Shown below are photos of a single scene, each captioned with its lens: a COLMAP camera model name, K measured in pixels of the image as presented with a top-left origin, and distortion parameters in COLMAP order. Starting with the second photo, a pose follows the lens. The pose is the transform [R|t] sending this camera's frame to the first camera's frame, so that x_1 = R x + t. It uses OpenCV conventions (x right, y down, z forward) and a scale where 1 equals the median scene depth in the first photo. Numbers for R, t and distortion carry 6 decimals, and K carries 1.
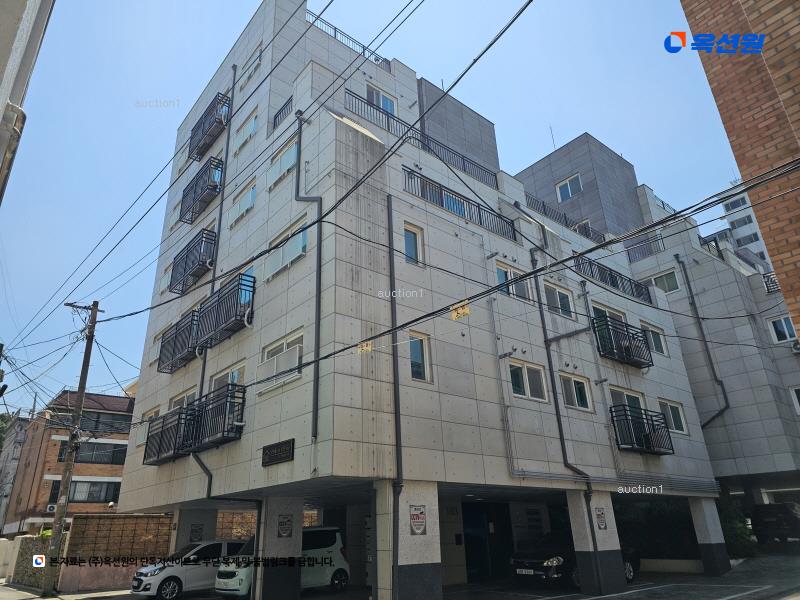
lens RADIAL K [[535.0, 0, 395.6], [0, 535.0, 298.4], [0, 0, 1]] dist [0.005147, 0.002196]
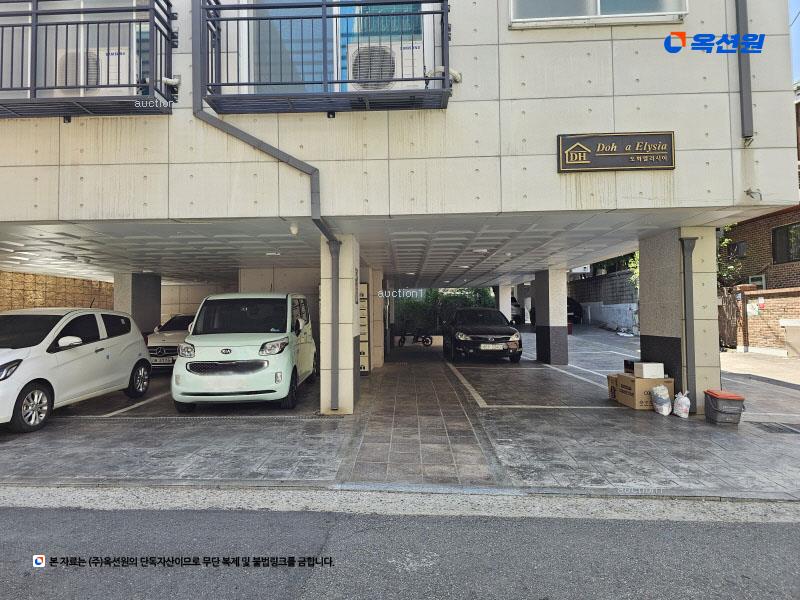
lens RADIAL K [[528.7, 0, 400.0], [0, 528.7, 300.0], [0, 0, 1]] dist [0.047347, -0.051759]
pose [[0.658903, 0.038493, 0.751243, -0.637797], [-0.305858, 0.926118, 0.220809, 0.314232], [-0.687240, -0.375265, 0.621995, 0.637811]]
